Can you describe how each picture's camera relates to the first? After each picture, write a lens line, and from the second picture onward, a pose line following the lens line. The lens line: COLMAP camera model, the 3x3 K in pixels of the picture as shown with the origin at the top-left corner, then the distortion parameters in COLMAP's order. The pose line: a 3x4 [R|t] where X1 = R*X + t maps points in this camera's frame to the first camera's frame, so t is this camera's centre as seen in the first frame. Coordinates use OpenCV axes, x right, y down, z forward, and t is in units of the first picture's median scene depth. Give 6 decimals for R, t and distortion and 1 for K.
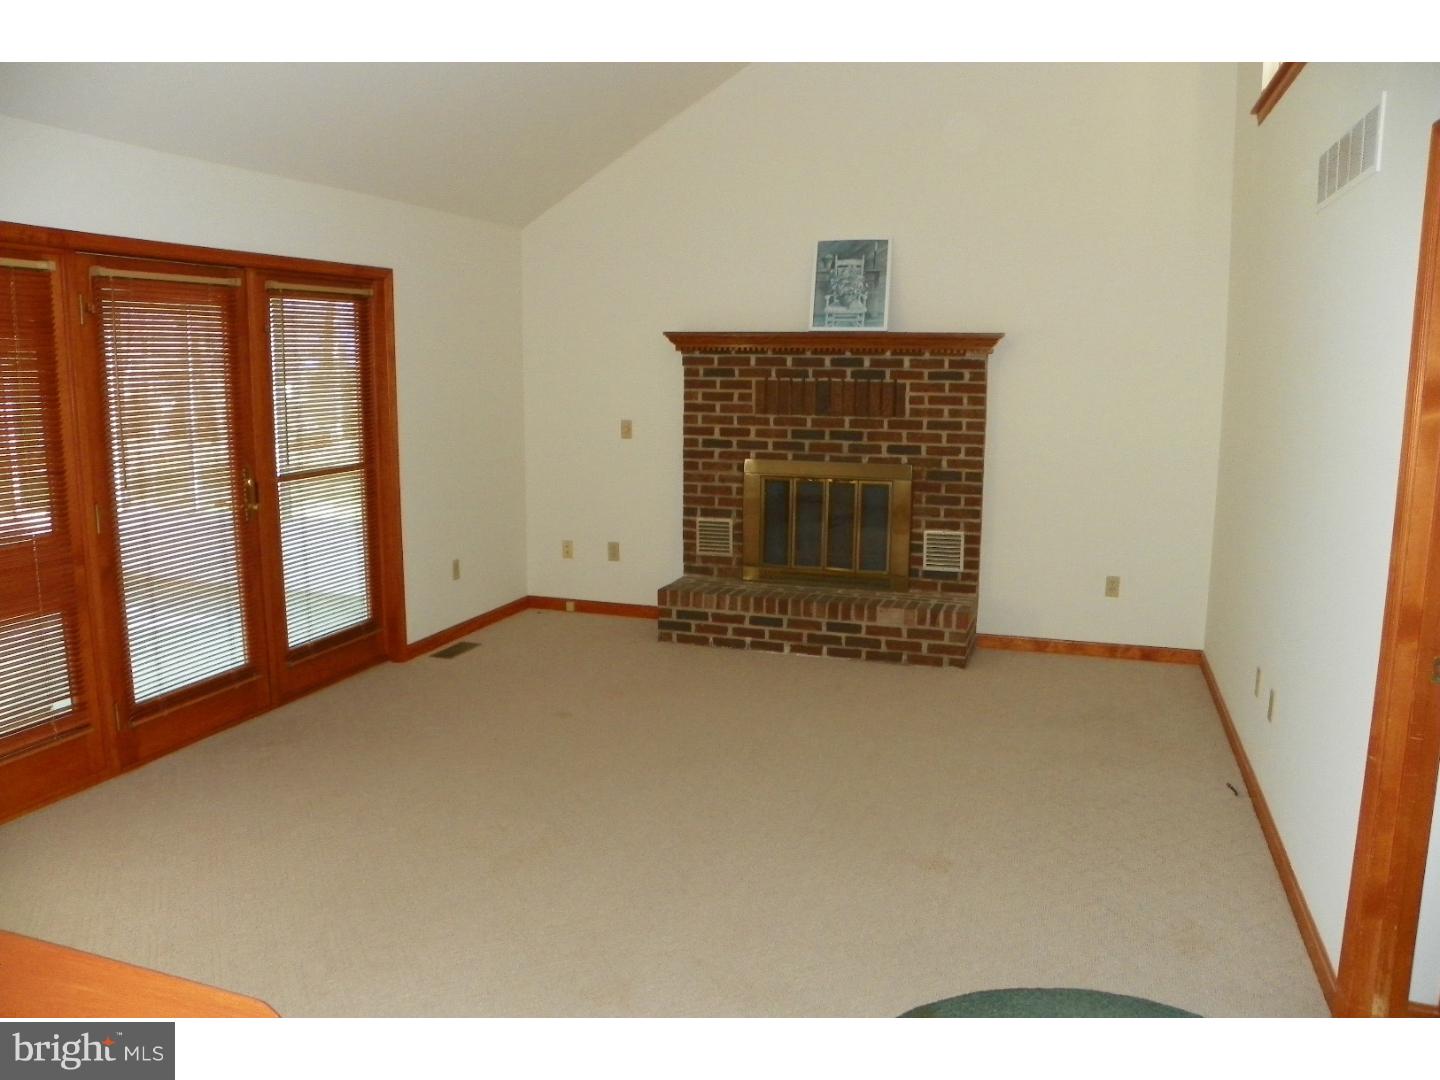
lens RADIAL K [[1107.6, 0, 714.7], [0, 1107.6, 541.4], [0, 0, 1]] dist [-0.111795, 0.001607]
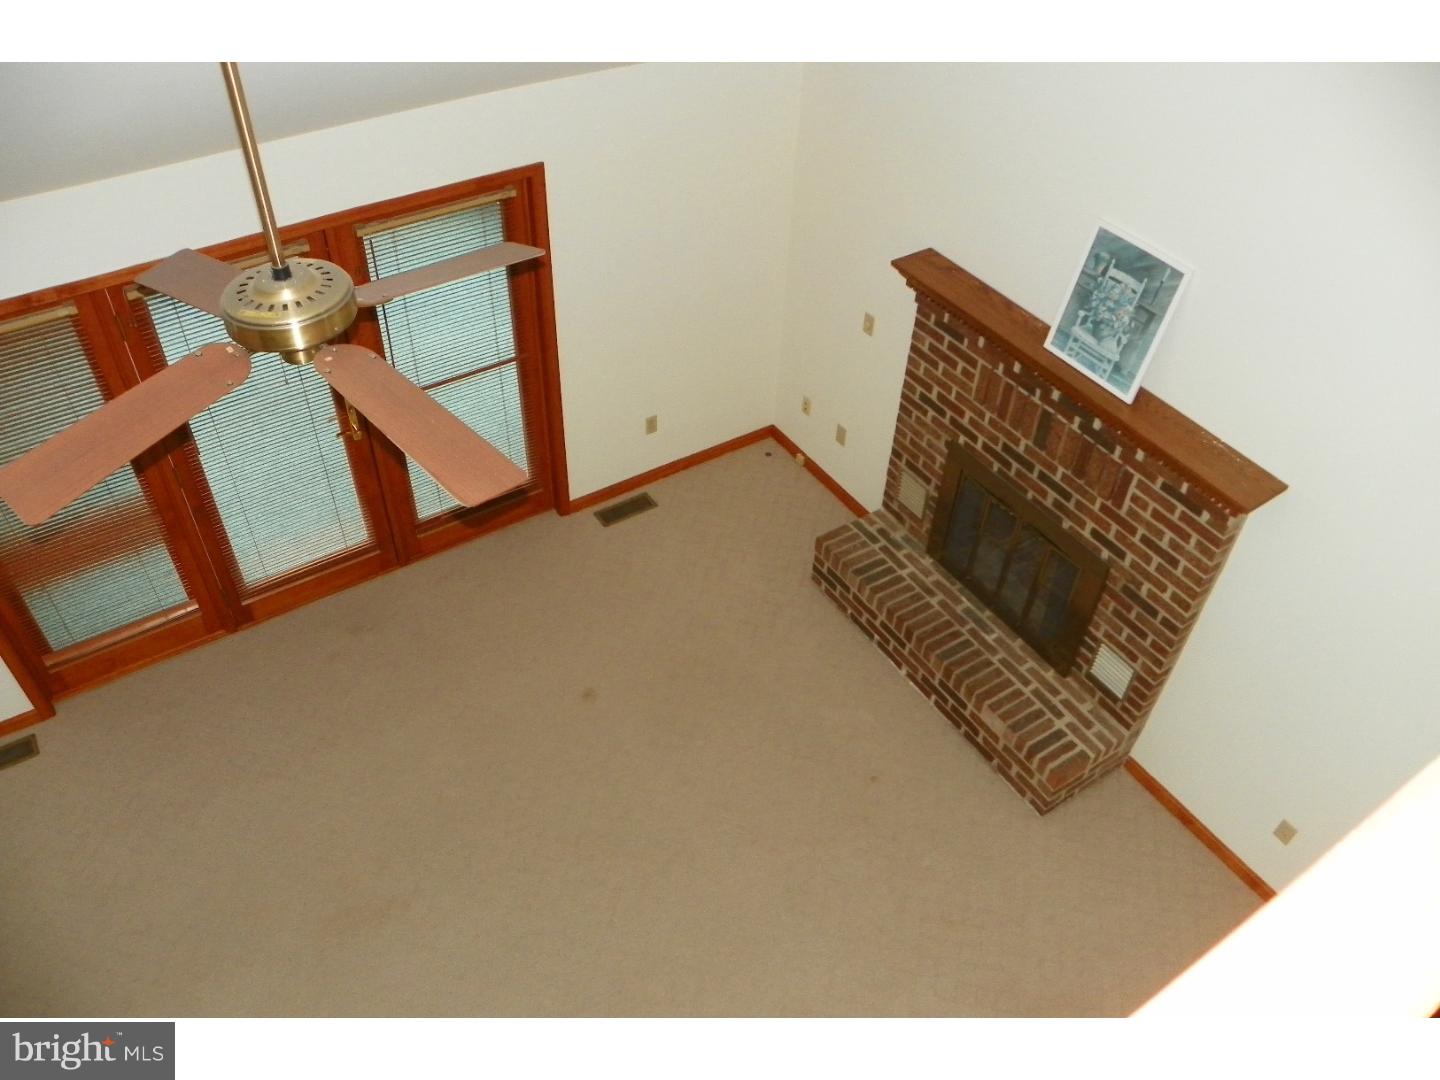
lens RADIAL K [[1107.6, 0, 719.1], [0, 1107.6, 541.3], [0, 0, 1]] dist [-0.111795, 0.001607]
pose [[0.780469, 0.444884, -0.439256, 0.290845], [-0.125471, 0.799756, 0.587067, -0.484257], [0.612474, -0.403074, 0.680005, 0.349244]]
